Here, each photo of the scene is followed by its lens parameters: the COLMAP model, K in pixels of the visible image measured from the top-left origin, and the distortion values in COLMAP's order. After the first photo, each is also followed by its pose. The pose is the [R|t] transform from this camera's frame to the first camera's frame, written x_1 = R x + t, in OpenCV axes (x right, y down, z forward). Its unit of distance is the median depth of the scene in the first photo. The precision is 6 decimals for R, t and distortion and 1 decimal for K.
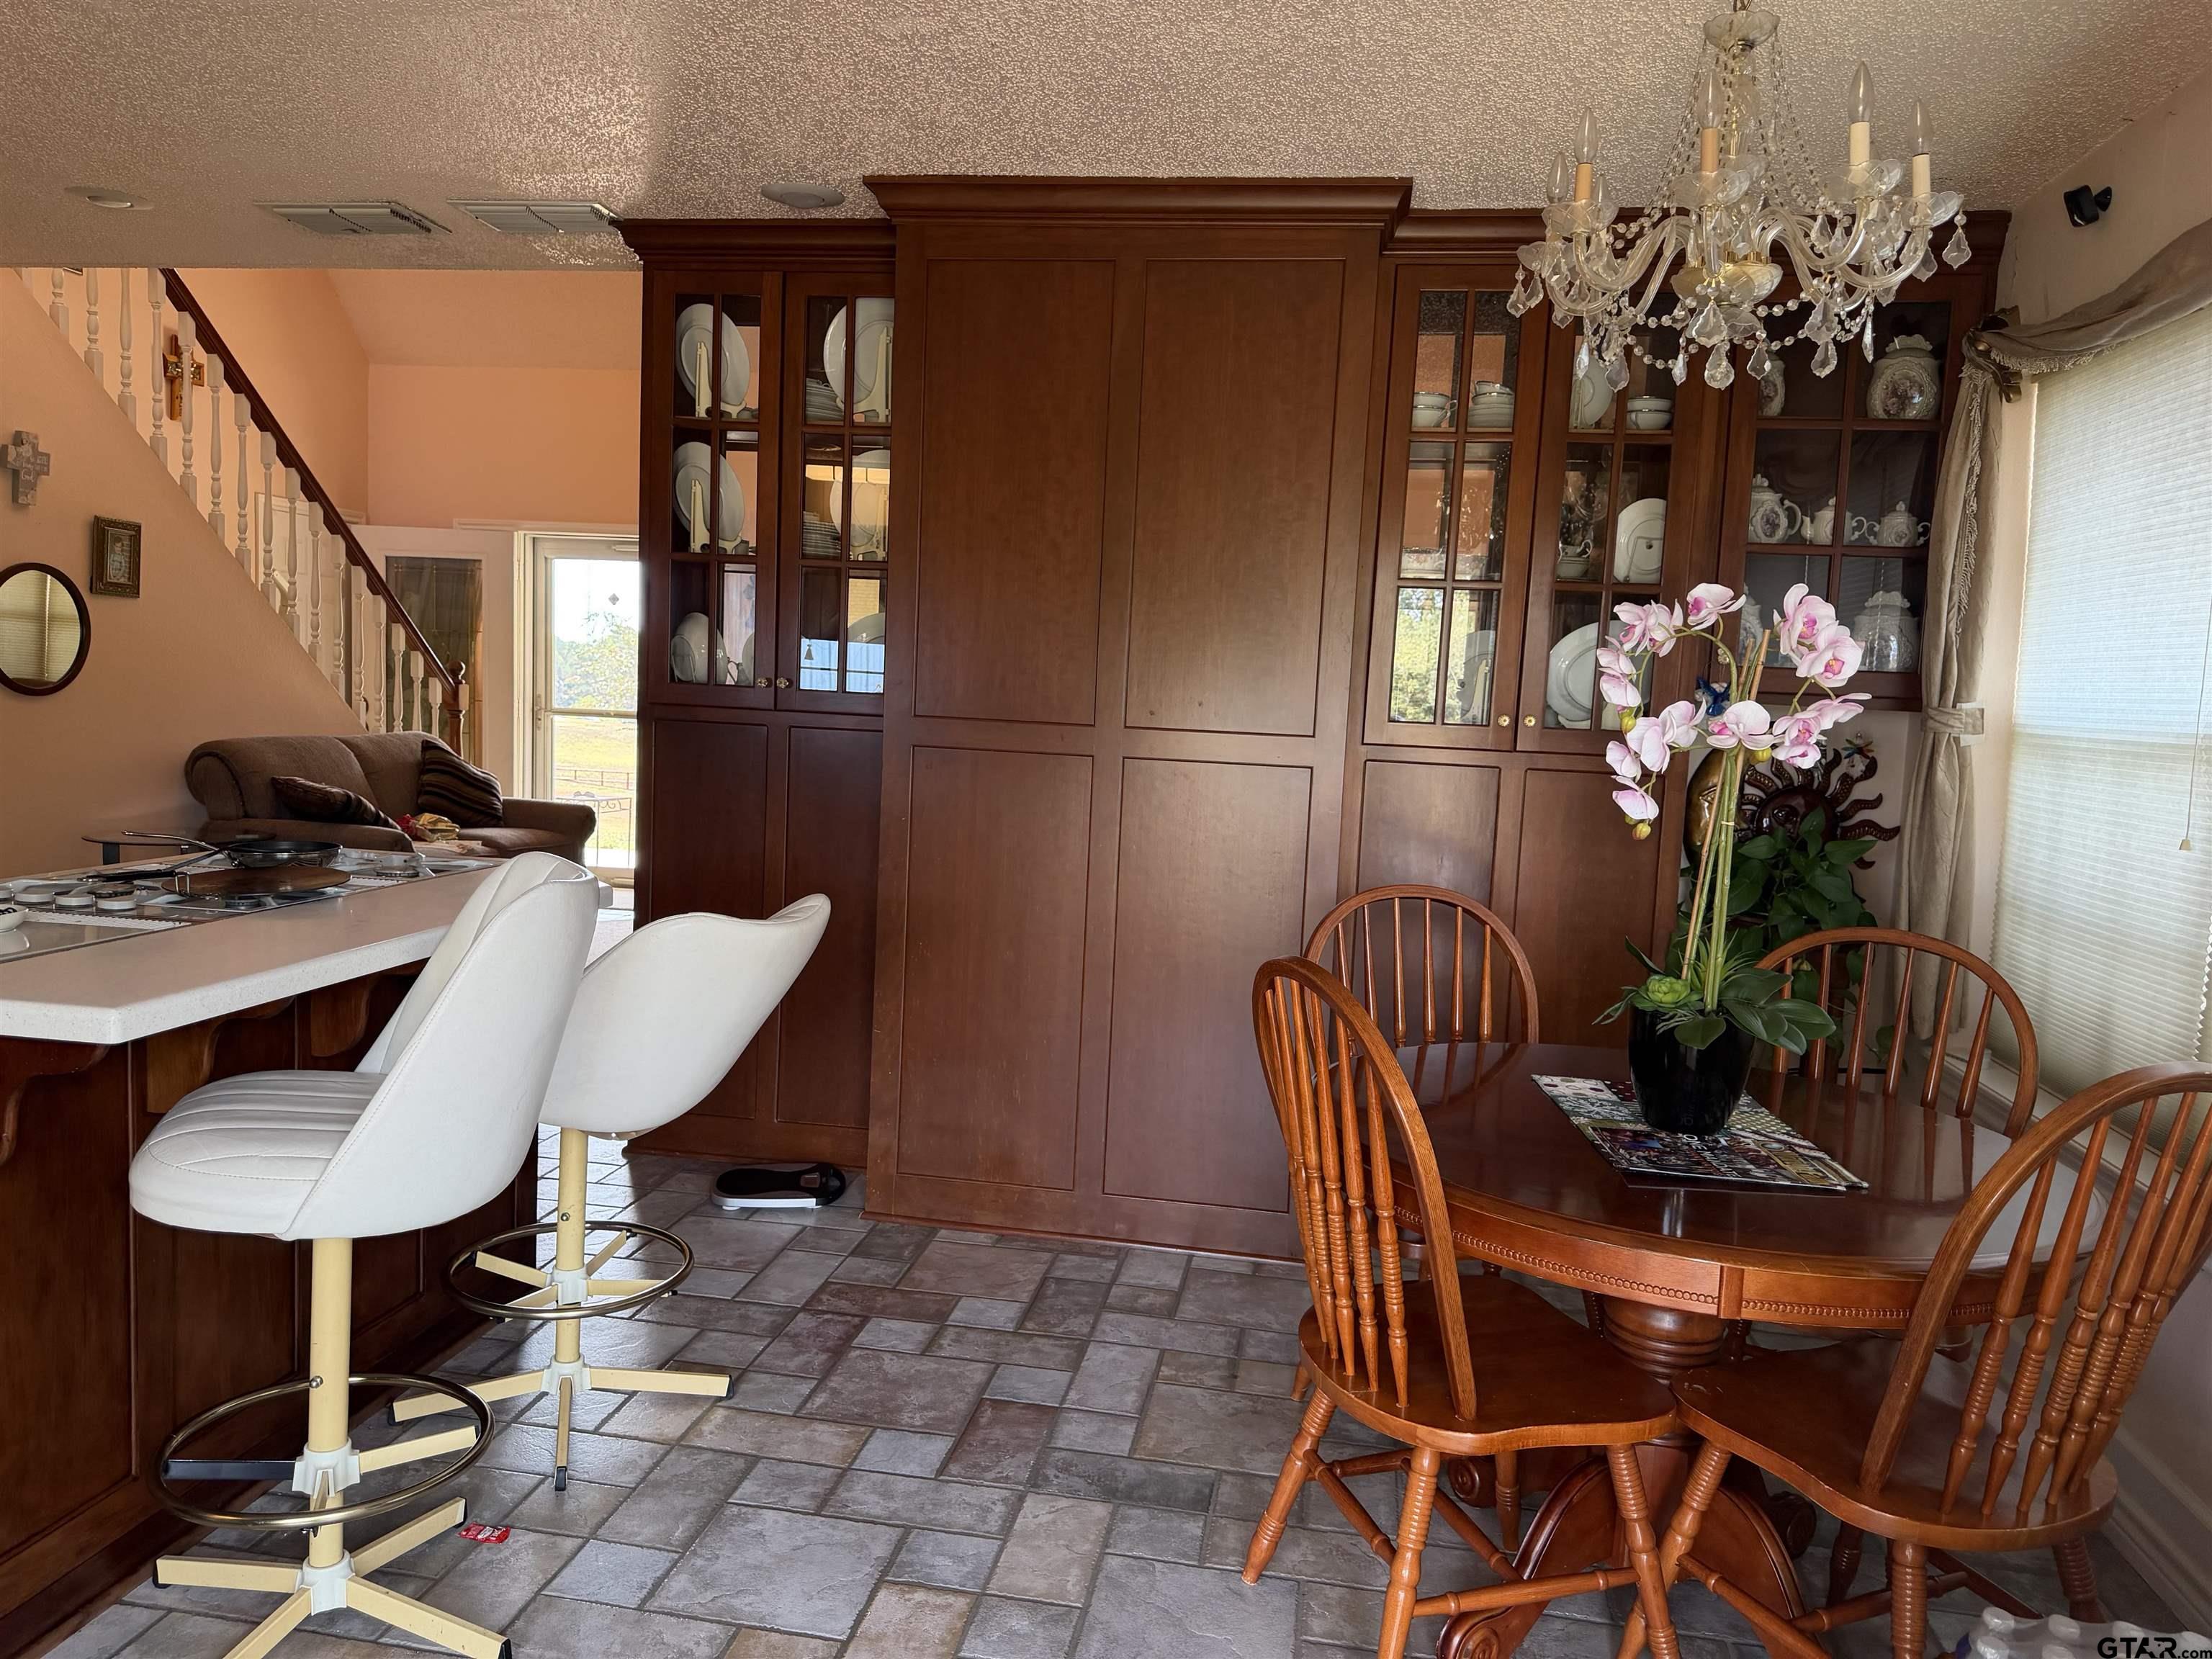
lens RADIAL K [[1568.1, 0, 1106.0], [0, 1568.1, 829.5], [0, 0, 1]] dist [-0.000808, -0.000132]
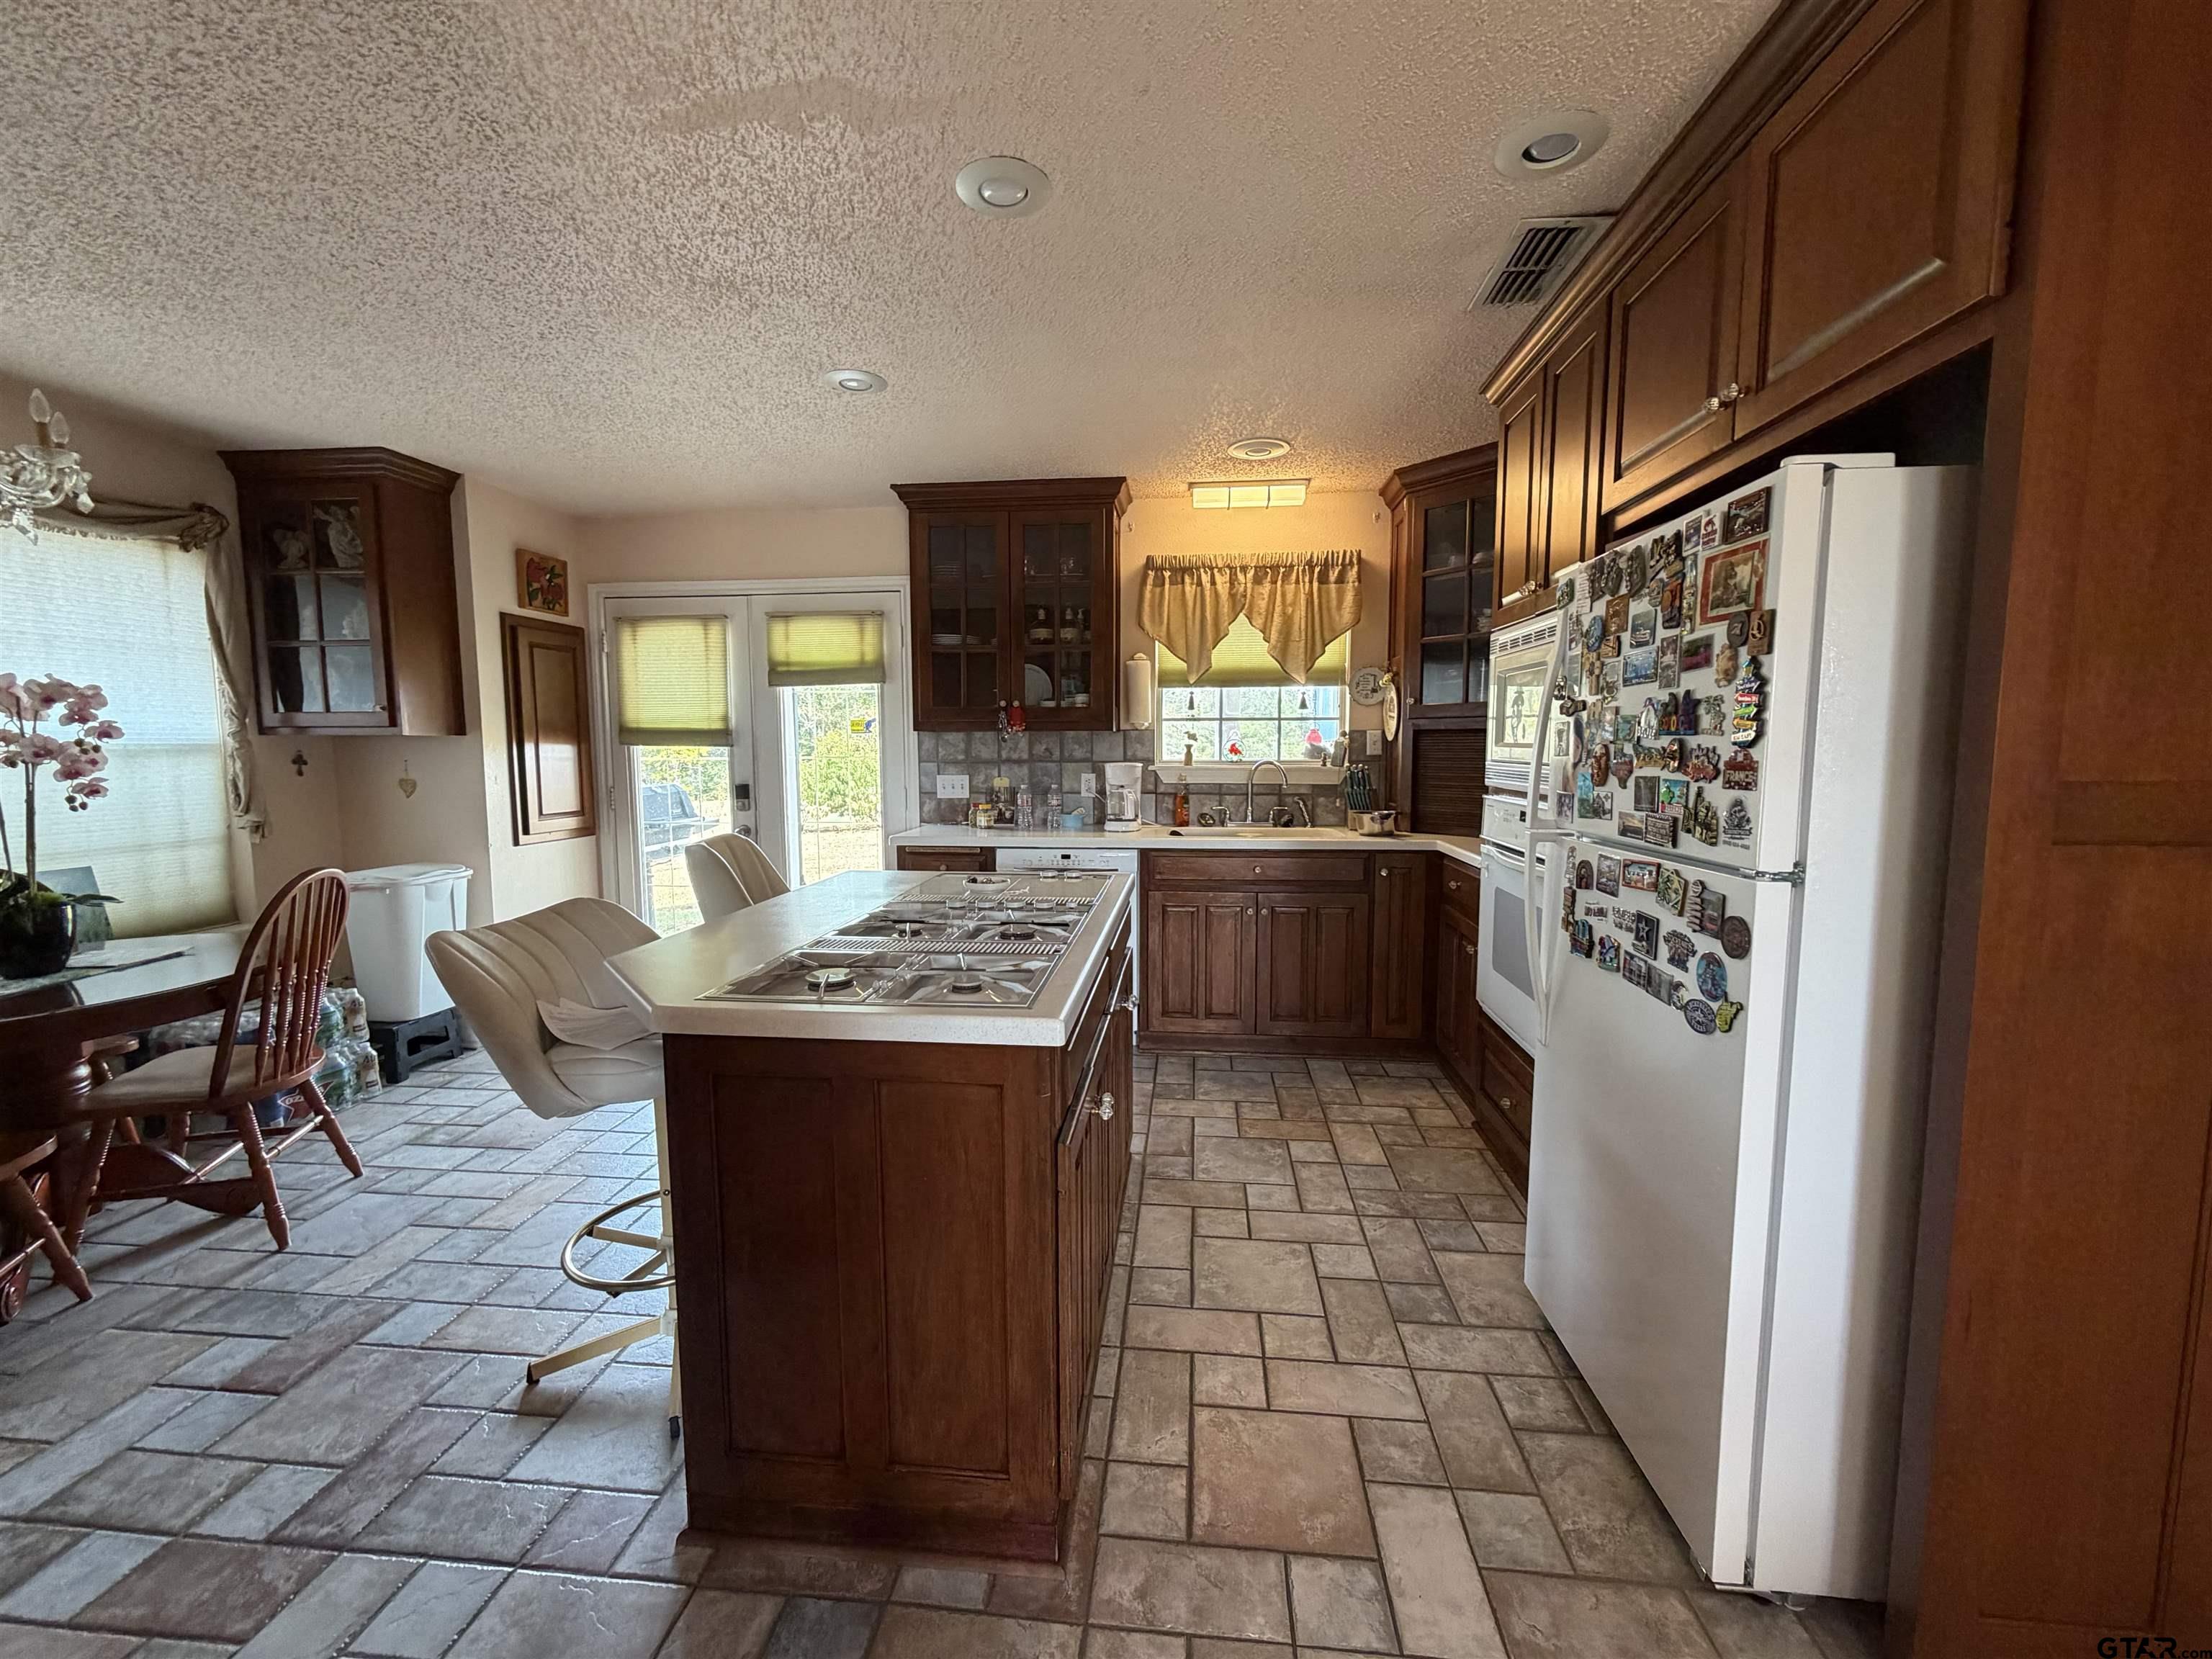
lens RADIAL K [[883.7, 0, 1106.0], [0, 883.7, 829.5], [0, 0, 1]] dist [0.003448, -0.003105]
pose [[-0.997099, -0.043470, -0.062488, -0.546863], [-0.054369, 0.981248, 0.184924, -0.154044], [0.053278, 0.187784, -0.980764, 1.428080]]
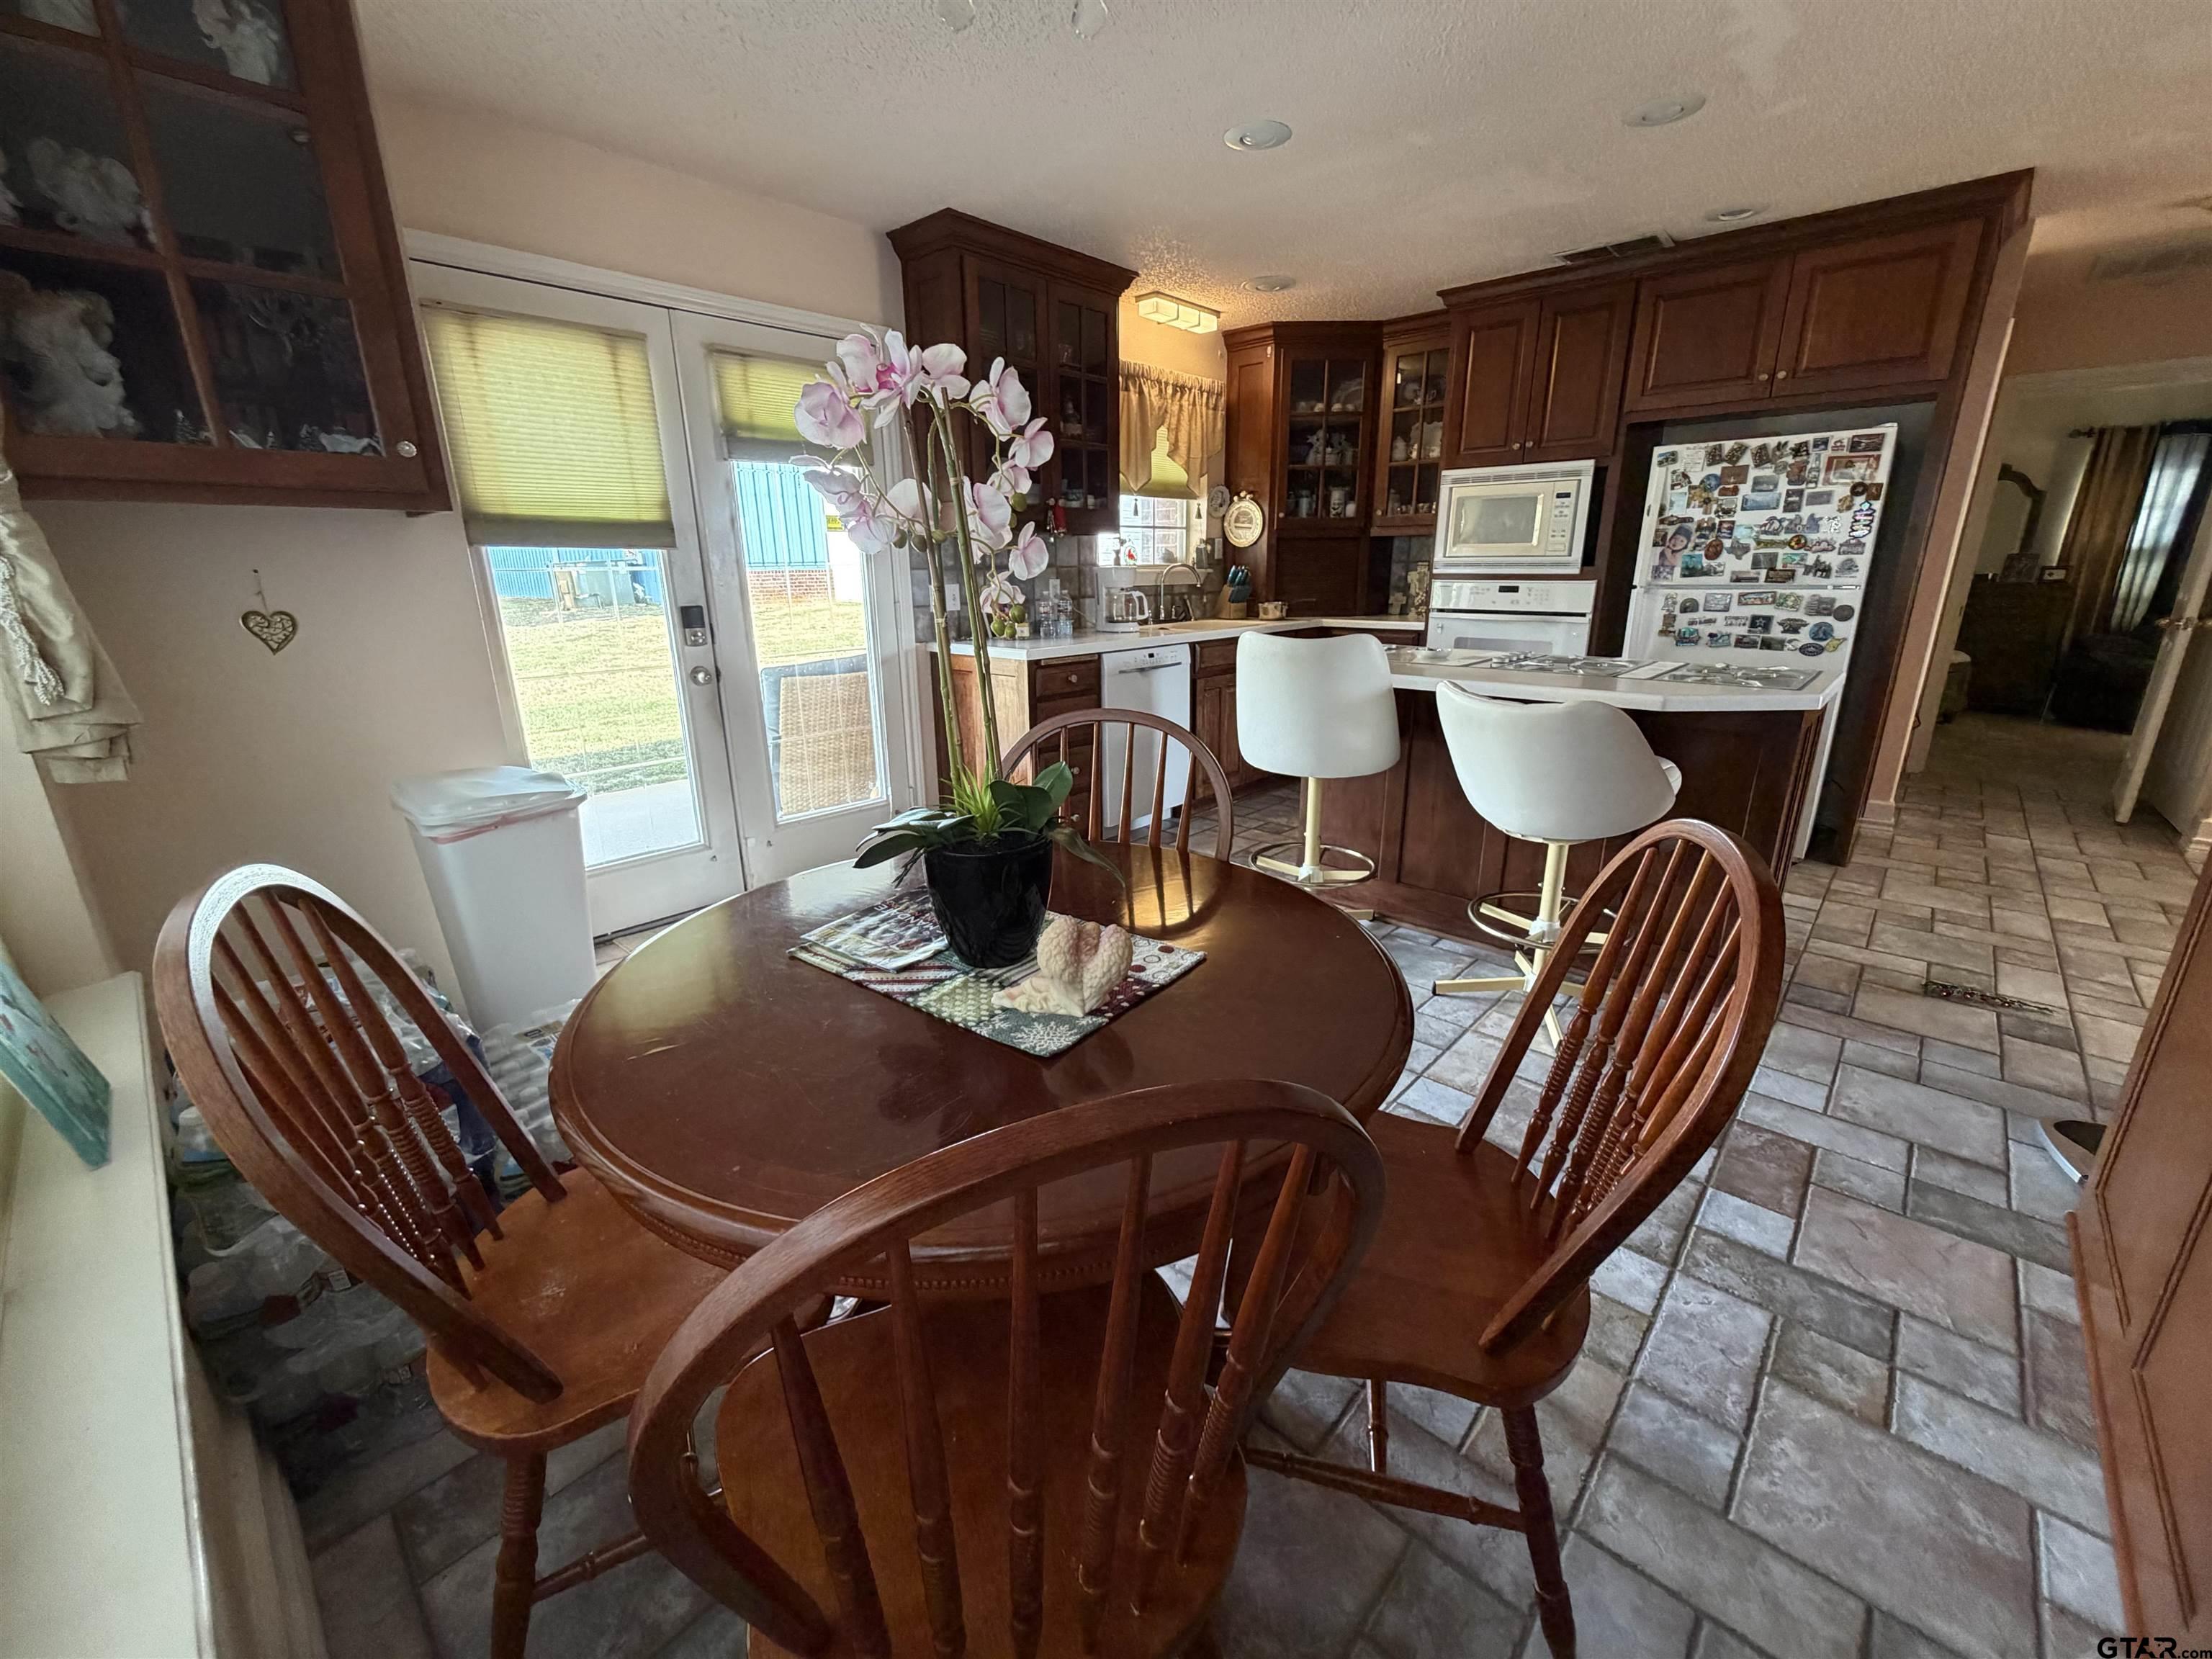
lens RADIAL K [[883.7, 0, 1106.0], [0, 883.7, 829.5], [0, 0, 1]] dist [0.003448, -0.003105]
pose [[-0.557904, 0.195267, -0.806607, 0.529787], [-0.095688, 0.950308, 0.296240, -0.030583], [0.824371, 0.242456, -0.511496, 0.936291]]
